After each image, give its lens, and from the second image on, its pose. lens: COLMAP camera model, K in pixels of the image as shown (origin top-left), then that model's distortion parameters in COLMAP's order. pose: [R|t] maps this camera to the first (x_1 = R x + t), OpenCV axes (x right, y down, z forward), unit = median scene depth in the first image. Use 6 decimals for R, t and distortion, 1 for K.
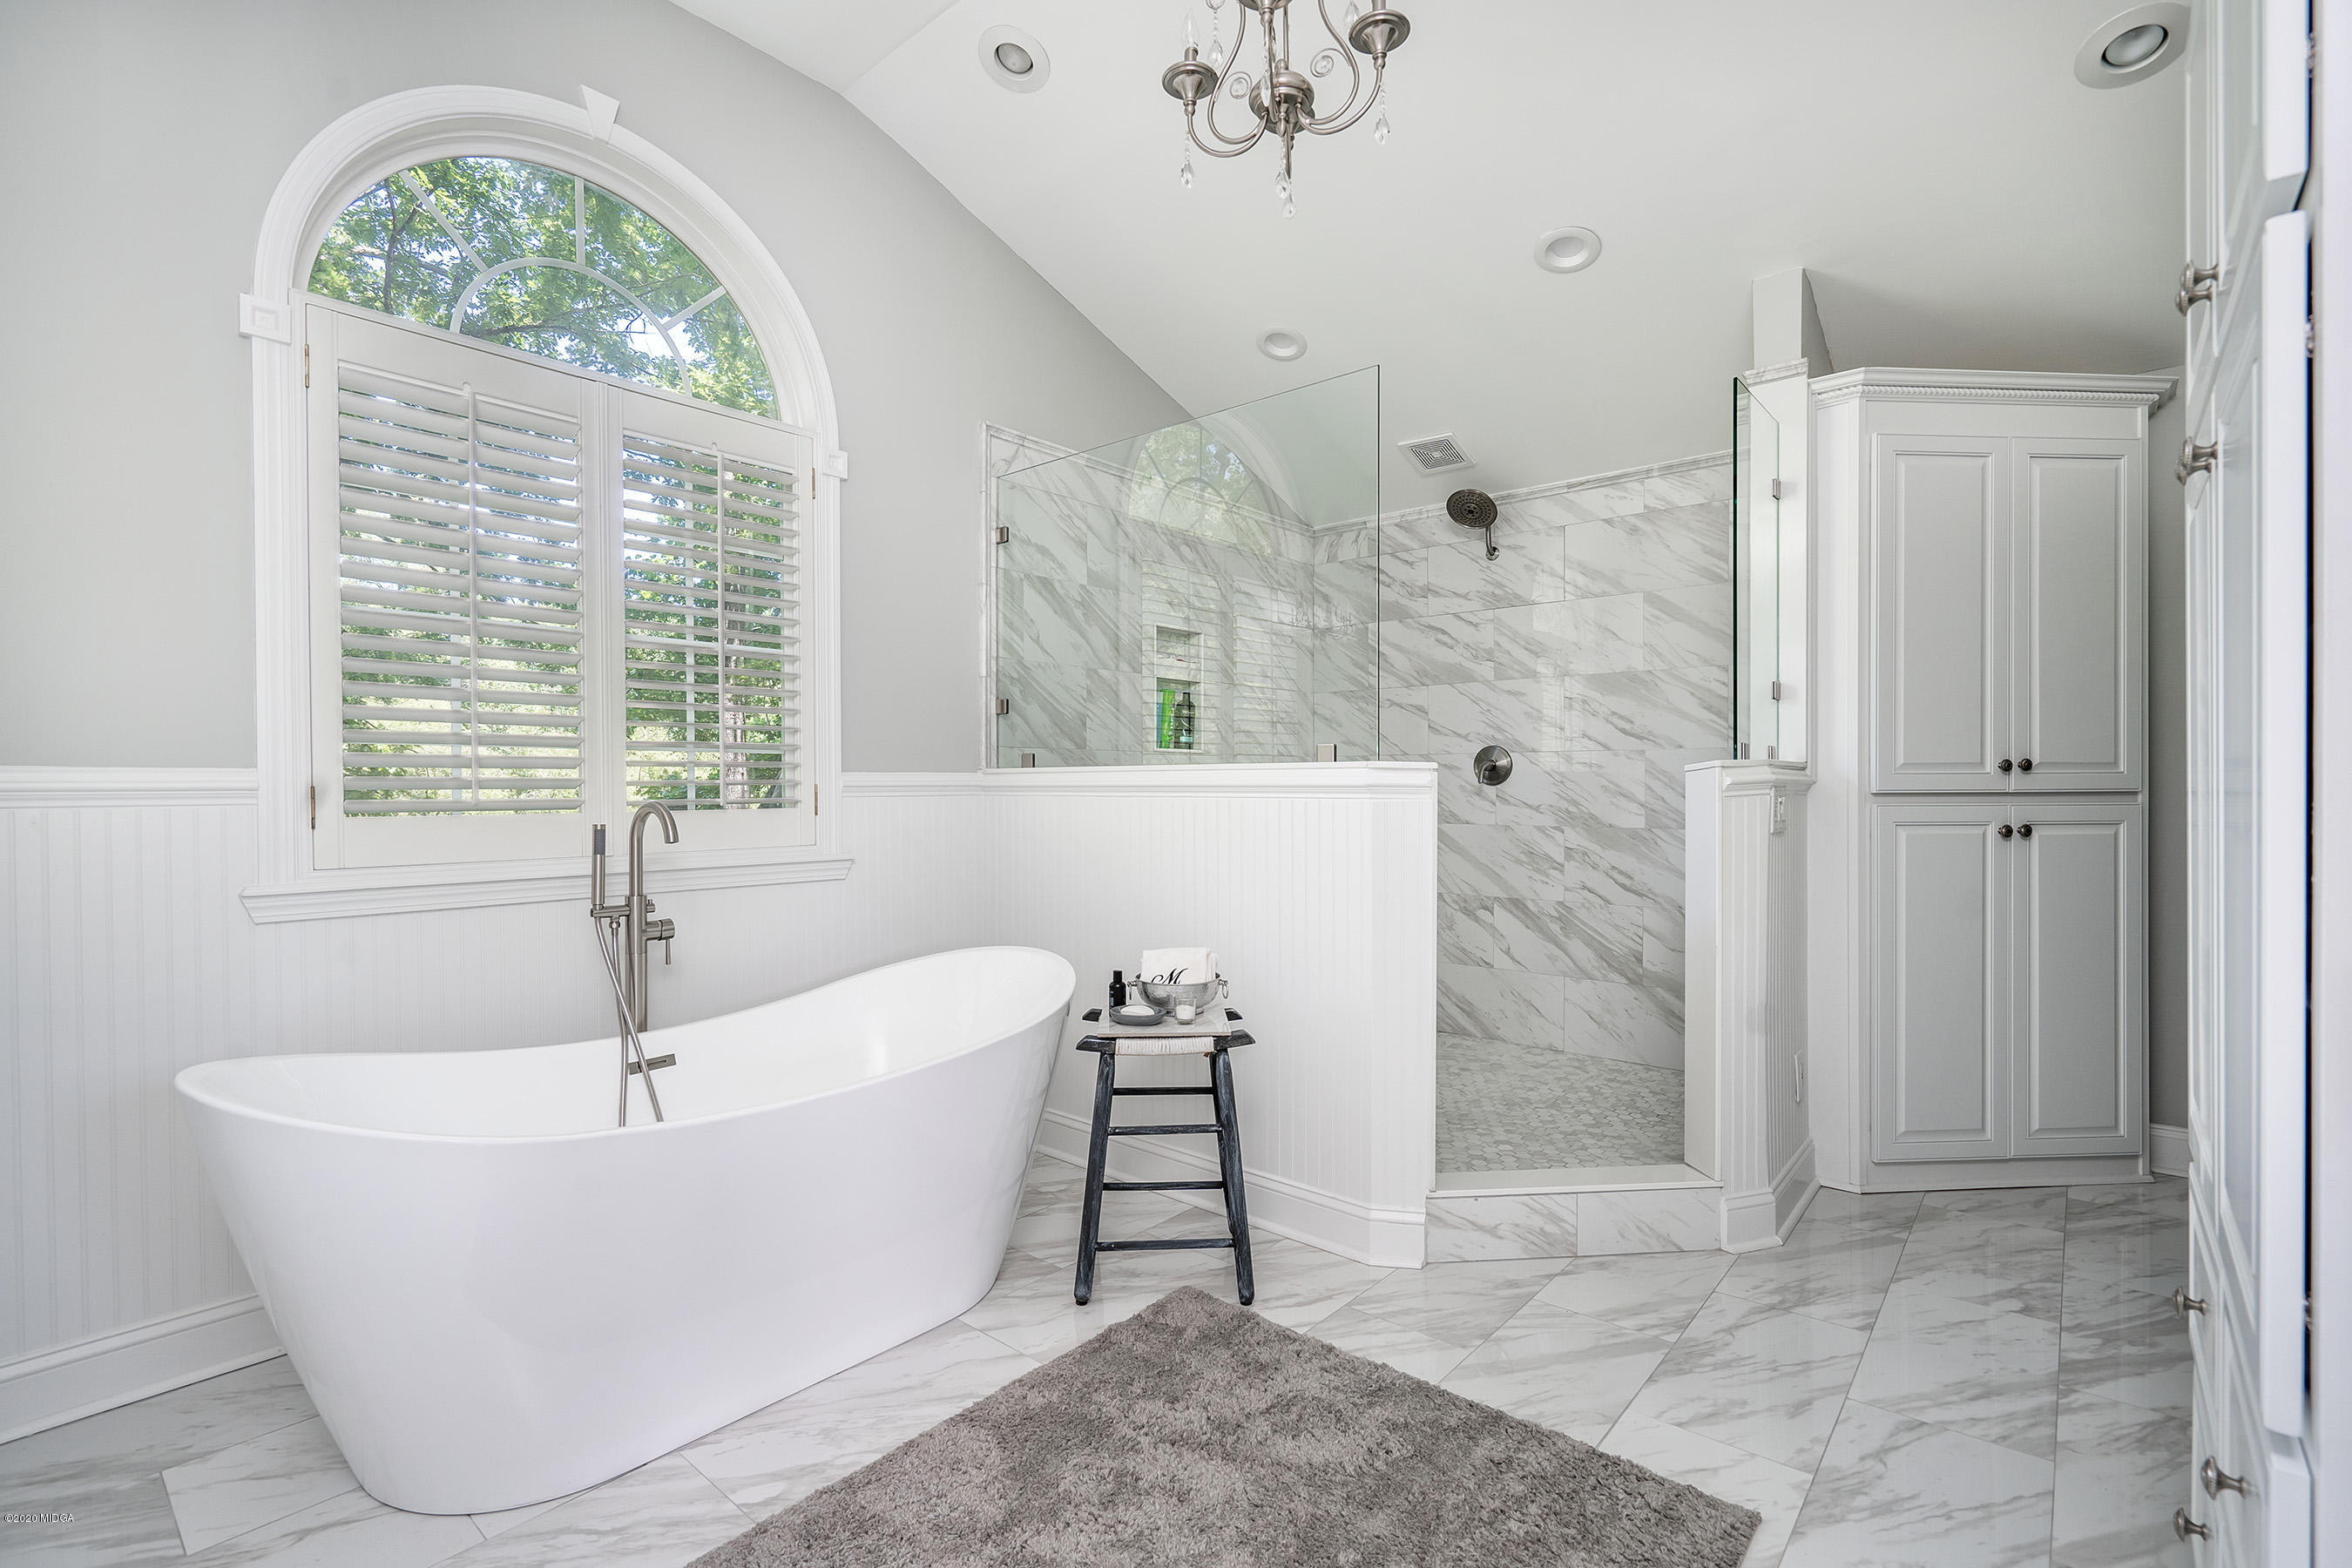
lens RADIAL K [[1069.6, 0, 1168.1], [0, 1069.6, 793.2], [0, 0, 1]] dist [-0.002856, -0.000129]
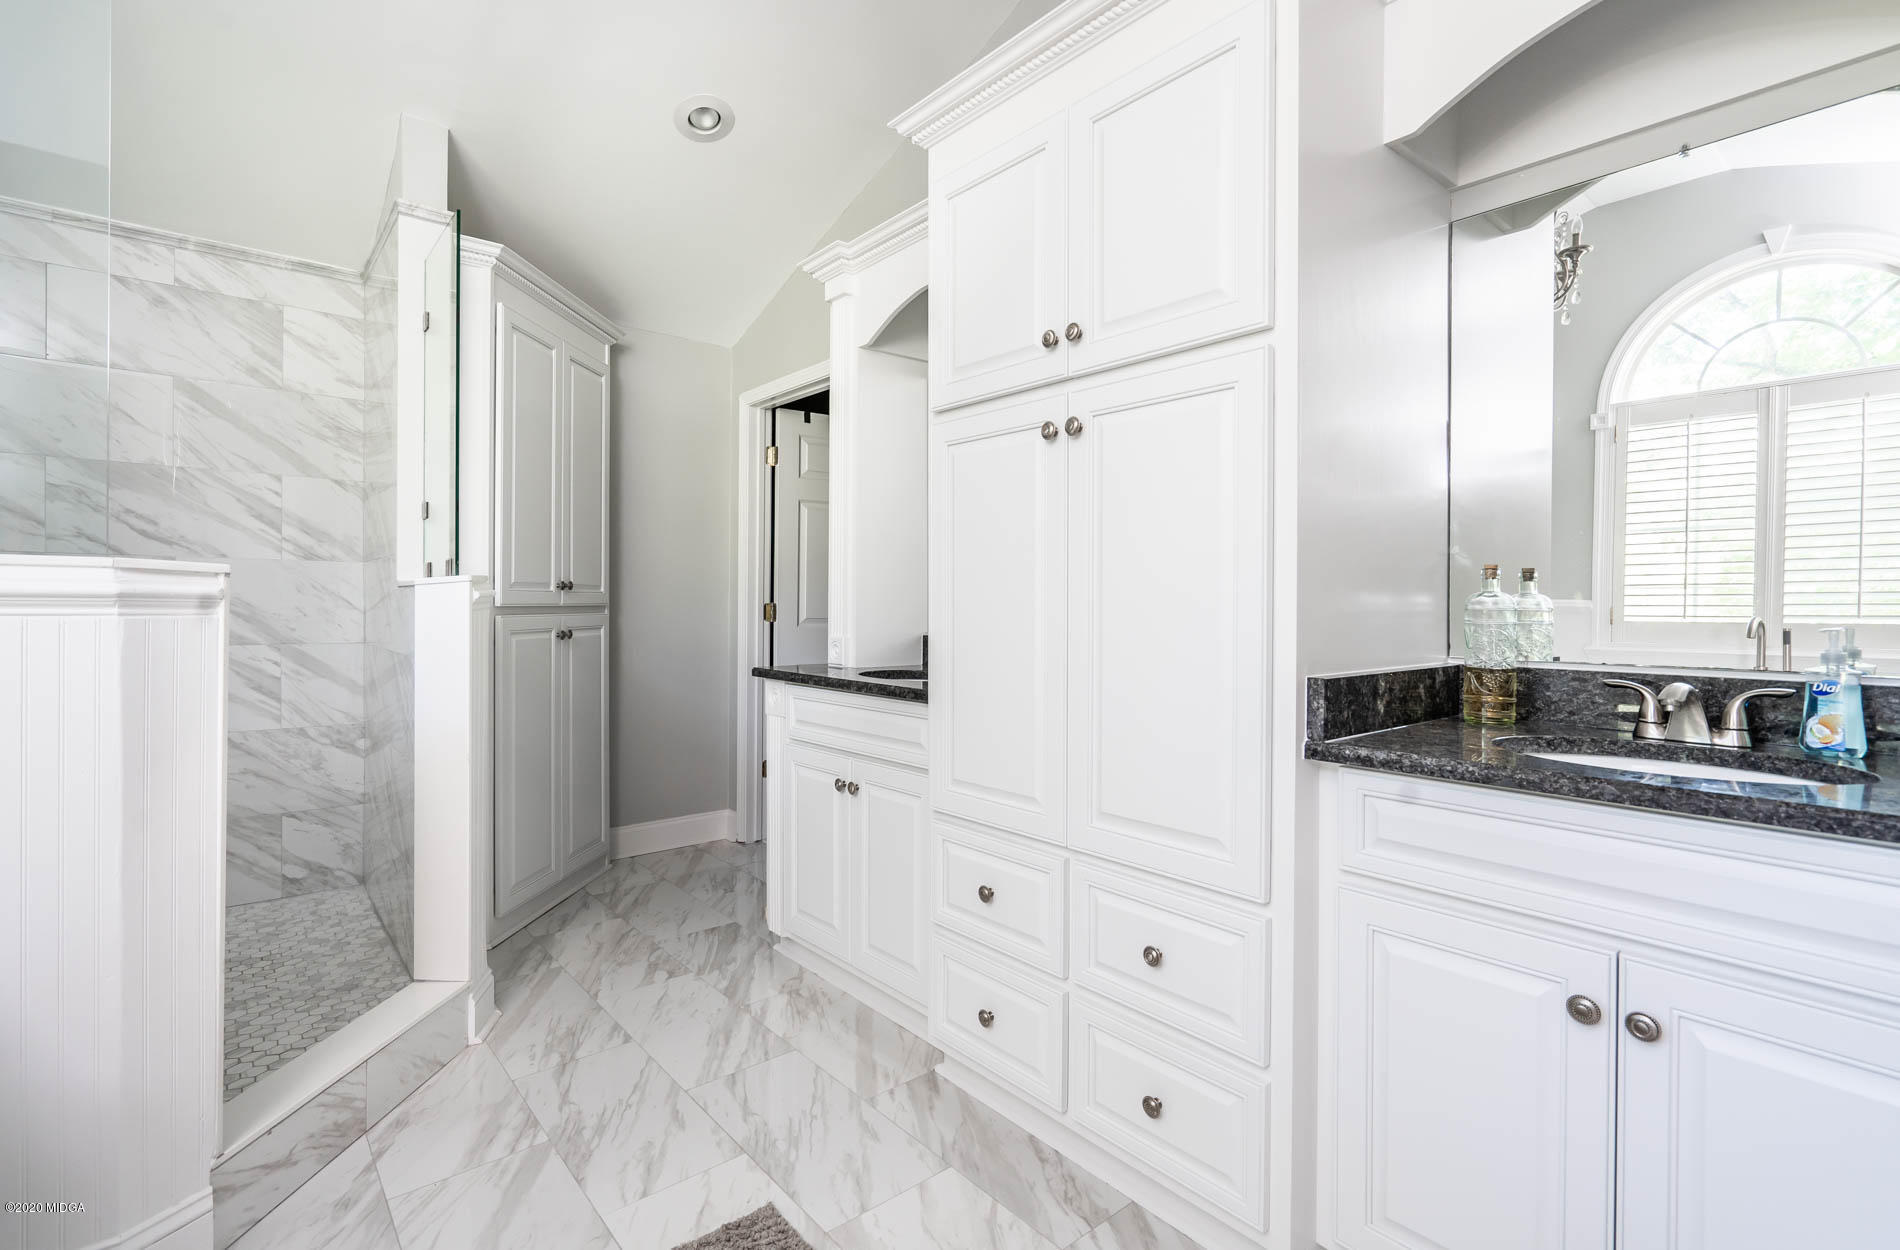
lens RADIAL K [[878.9, 0, 943.2], [0, 878.9, 610.2], [0, 0, 1]] dist [-0.002000, 0.000057]
pose [[0.165612, -0.003717, 0.986184, -0.217642], [-0.001496, 0.999991, 0.004020, -0.001100], [-0.986190, -0.002141, 0.165605, 0.354764]]
